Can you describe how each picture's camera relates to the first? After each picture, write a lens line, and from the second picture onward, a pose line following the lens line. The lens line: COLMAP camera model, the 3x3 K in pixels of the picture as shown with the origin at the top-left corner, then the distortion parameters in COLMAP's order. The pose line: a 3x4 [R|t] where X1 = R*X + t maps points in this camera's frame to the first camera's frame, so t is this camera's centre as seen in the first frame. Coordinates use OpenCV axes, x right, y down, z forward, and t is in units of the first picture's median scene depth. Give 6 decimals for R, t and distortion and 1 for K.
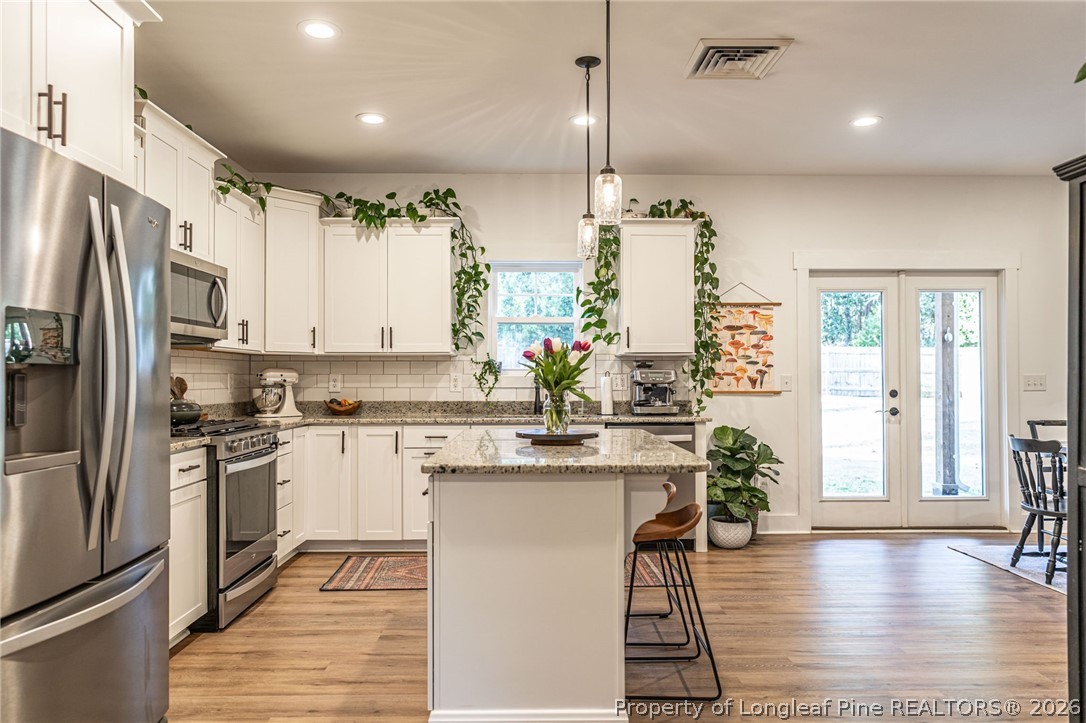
lens RADIAL K [[735.5, 0, 541.8], [0, 735.5, 365.5], [0, 0, 1]] dist [-0.006268, 0.007869]
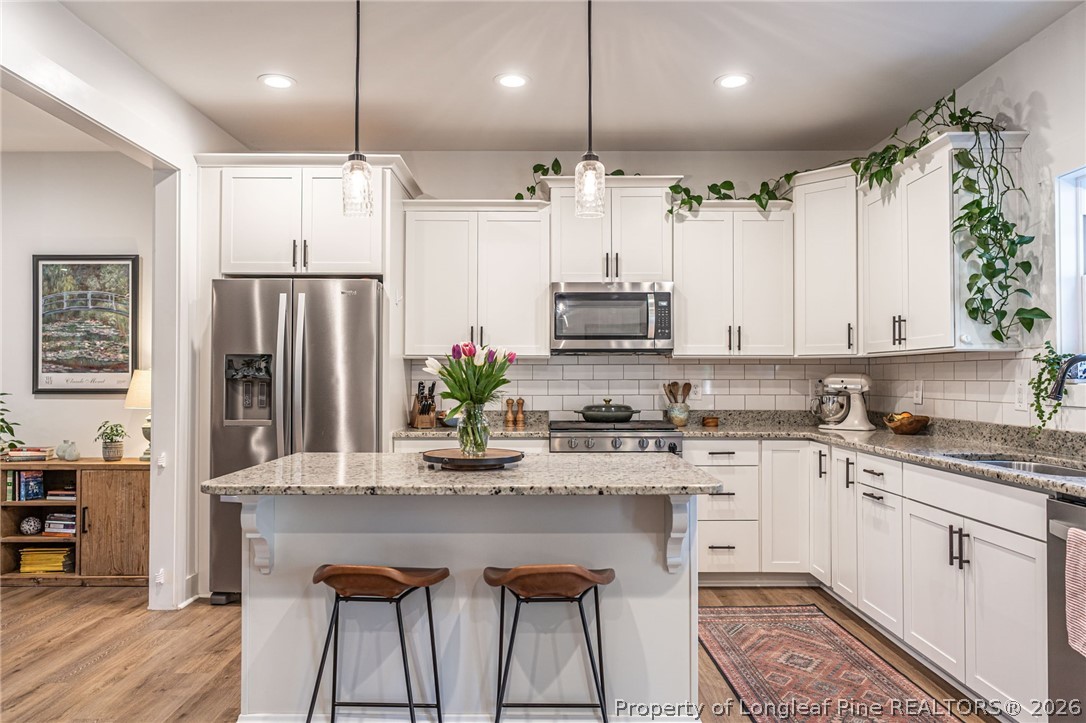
lens RADIAL K [[735.5, 0, 532.3], [0, 735.5, 368.1], [0, 0, 1]] dist [-0.006268, 0.007869]
pose [[-0.016741, -0.010503, -0.999805, 0.594536], [0.015231, 0.999826, -0.010758, 0.001718], [0.999744, -0.015408, -0.016578, 0.746109]]
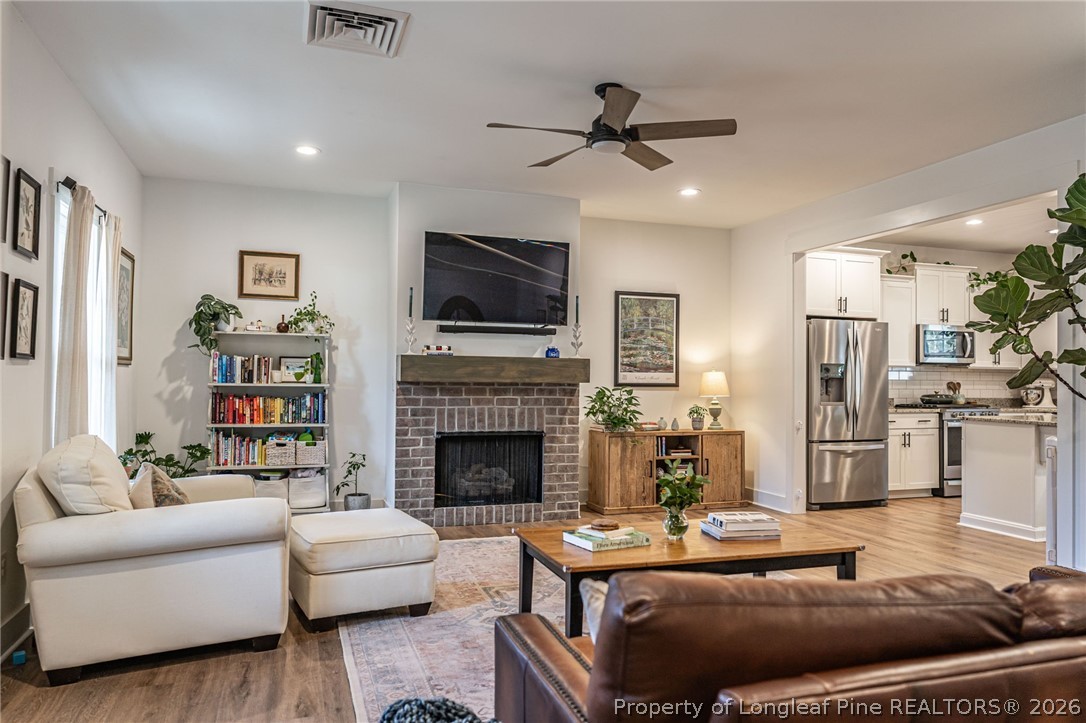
lens RADIAL K [[735.5, 0, 537.2], [0, 735.5, 359.3], [0, 0, 1]] dist [-0.006268, 0.007869]
pose [[0.312502, -0.021341, -0.949677, 0.961259], [0.003943, 0.999768, -0.021169, -0.008552], [0.949909, 0.002871, 0.312513, -0.639264]]
